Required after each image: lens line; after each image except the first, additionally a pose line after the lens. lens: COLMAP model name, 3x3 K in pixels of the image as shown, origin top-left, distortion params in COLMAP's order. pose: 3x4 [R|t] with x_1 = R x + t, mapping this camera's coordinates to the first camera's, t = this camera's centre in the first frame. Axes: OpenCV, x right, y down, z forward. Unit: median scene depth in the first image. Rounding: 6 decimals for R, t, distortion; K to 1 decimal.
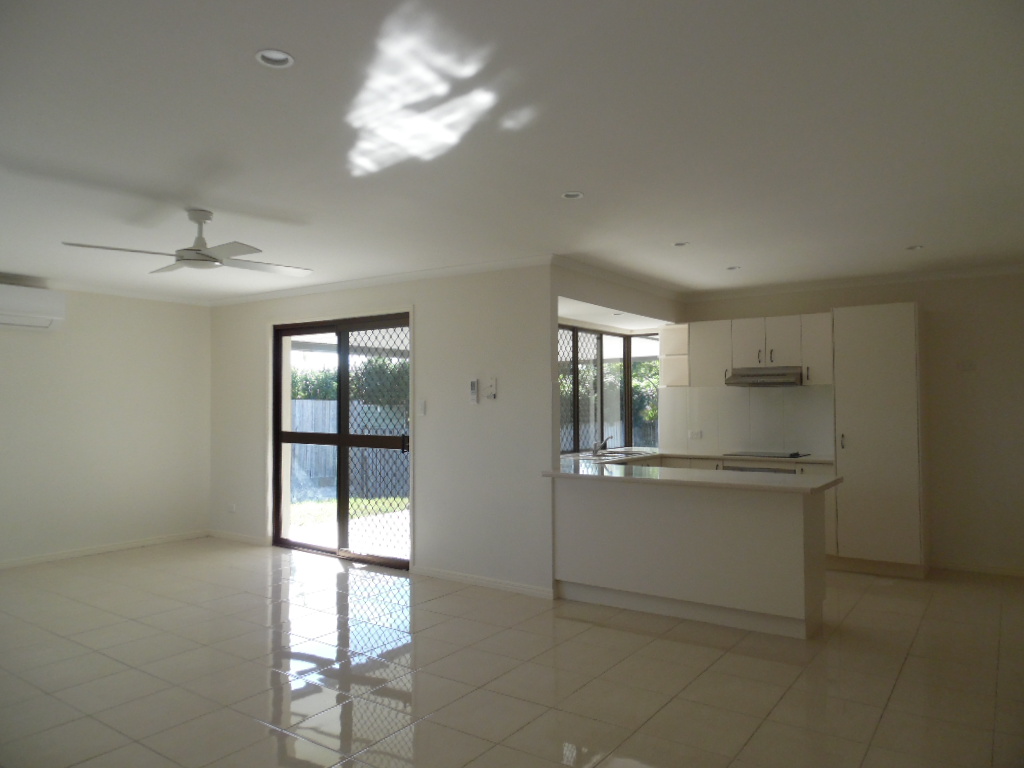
lens RADIAL K [[710.5, 0, 512.0], [0, 710.5, 384.0], [0, 0, 1]] dist [-0.029242, 0.000367]
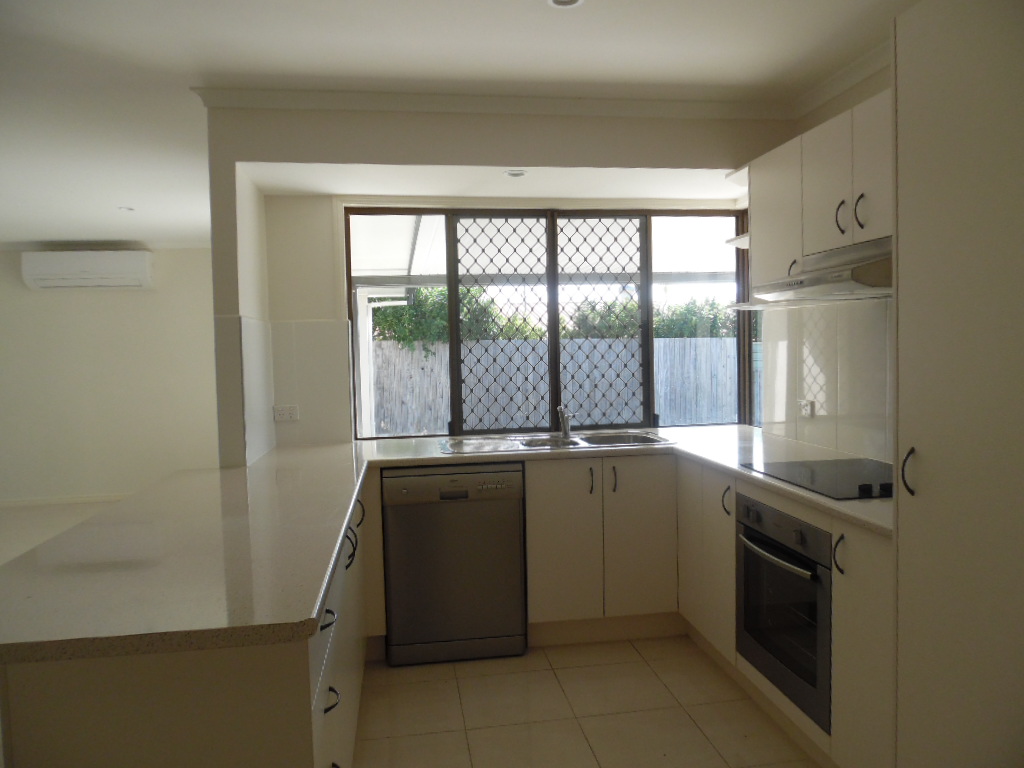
lens RADIAL K [[710.5, 0, 512.0], [0, 710.5, 384.0], [0, 0, 1]] dist [-0.029242, 0.000367]
pose [[0.693834, 0.022973, -0.719768, 0.474145], [0.042730, 0.996417, 0.072993, 0.014283], [0.718866, -0.081401, 0.690366, 0.575229]]
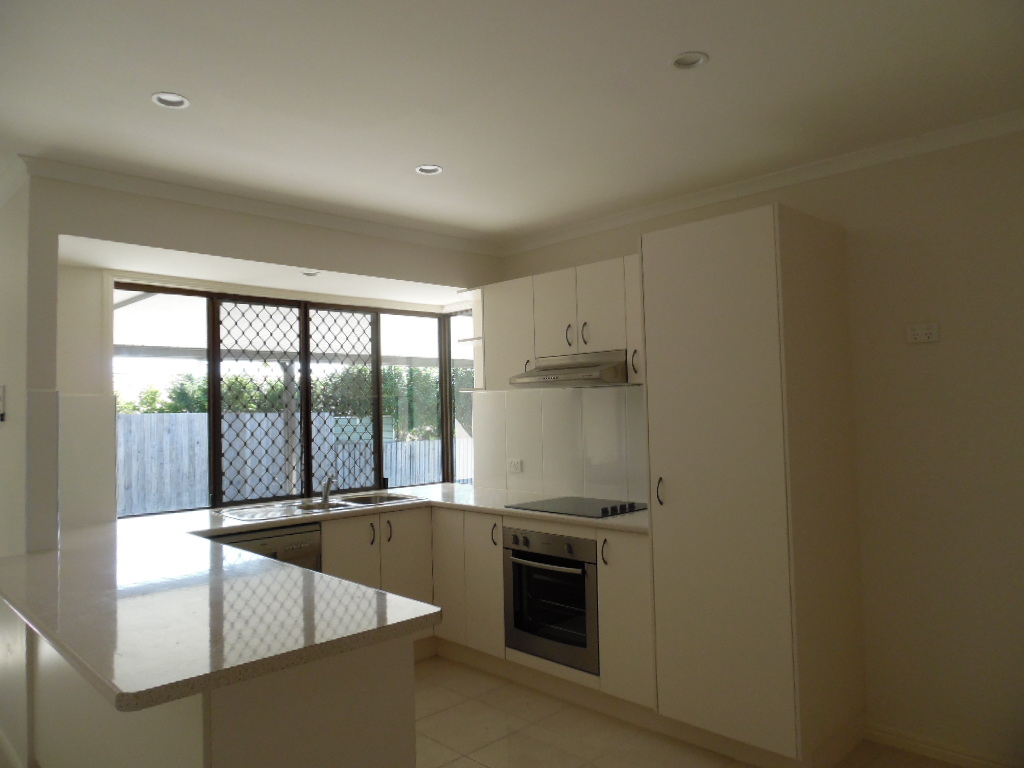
lens RADIAL K [[710.5, 0, 512.0], [0, 710.5, 384.0], [0, 0, 1]] dist [-0.029242, 0.000367]
pose [[0.983597, -0.029241, -0.177994, 0.384759], [0.028115, 0.999566, -0.008845, 0.004583], [0.178175, 0.003696, 0.983992, 0.400981]]
